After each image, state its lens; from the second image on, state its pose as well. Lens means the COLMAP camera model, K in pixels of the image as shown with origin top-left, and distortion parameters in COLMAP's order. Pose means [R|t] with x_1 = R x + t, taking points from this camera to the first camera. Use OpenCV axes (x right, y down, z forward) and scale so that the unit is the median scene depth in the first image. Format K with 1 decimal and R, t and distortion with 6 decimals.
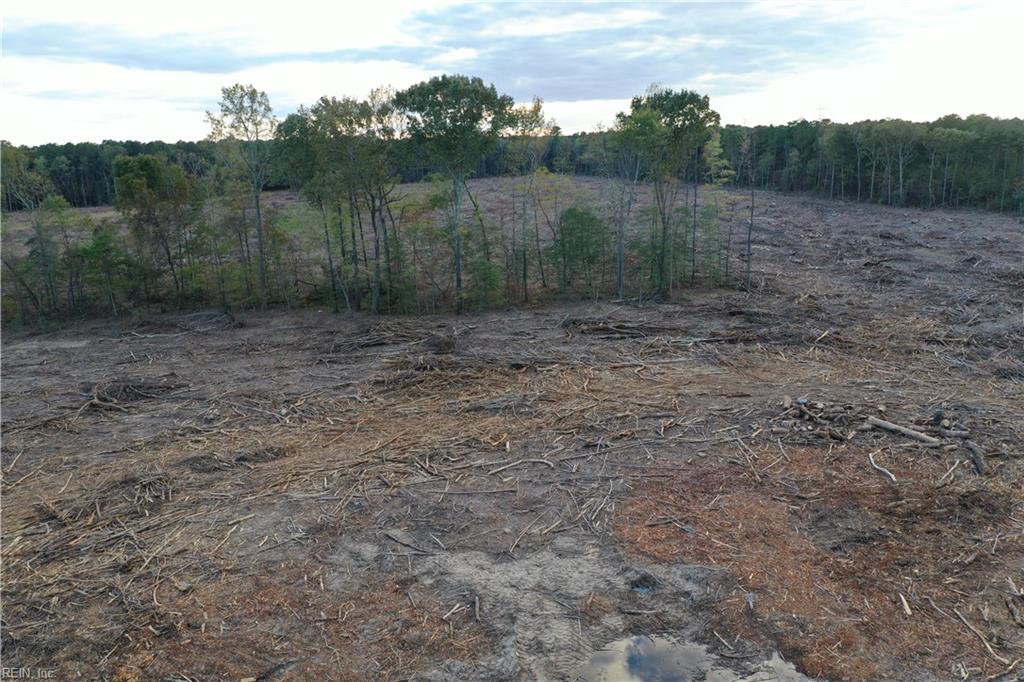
lens RADIAL K [[798.0, 0, 509.4], [0, 798.0, 337.8], [0, 0, 1]] dist [-0.013935, -0.001358]
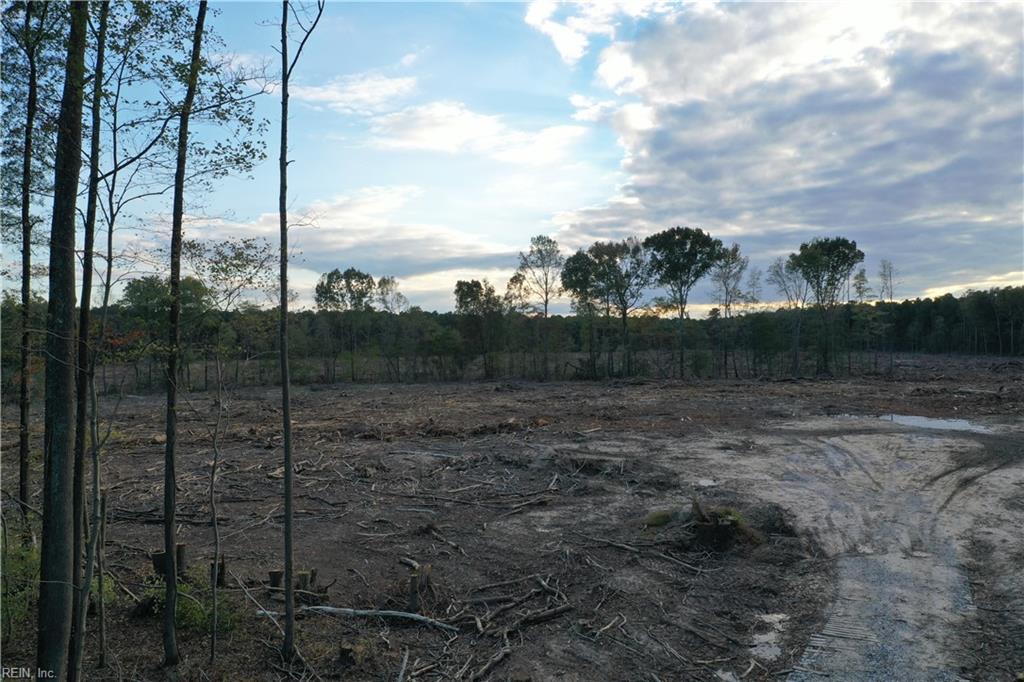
lens RADIAL K [[798.0, 0, 510.5], [0, 798.0, 339.3], [0, 0, 1]] dist [-0.013935, -0.001358]
pose [[0.984043, 0.015866, -0.177220, -0.121303], [-0.057962, 0.970271, -0.234978, 0.270983], [0.168223, 0.241501, 0.955708, -0.500842]]
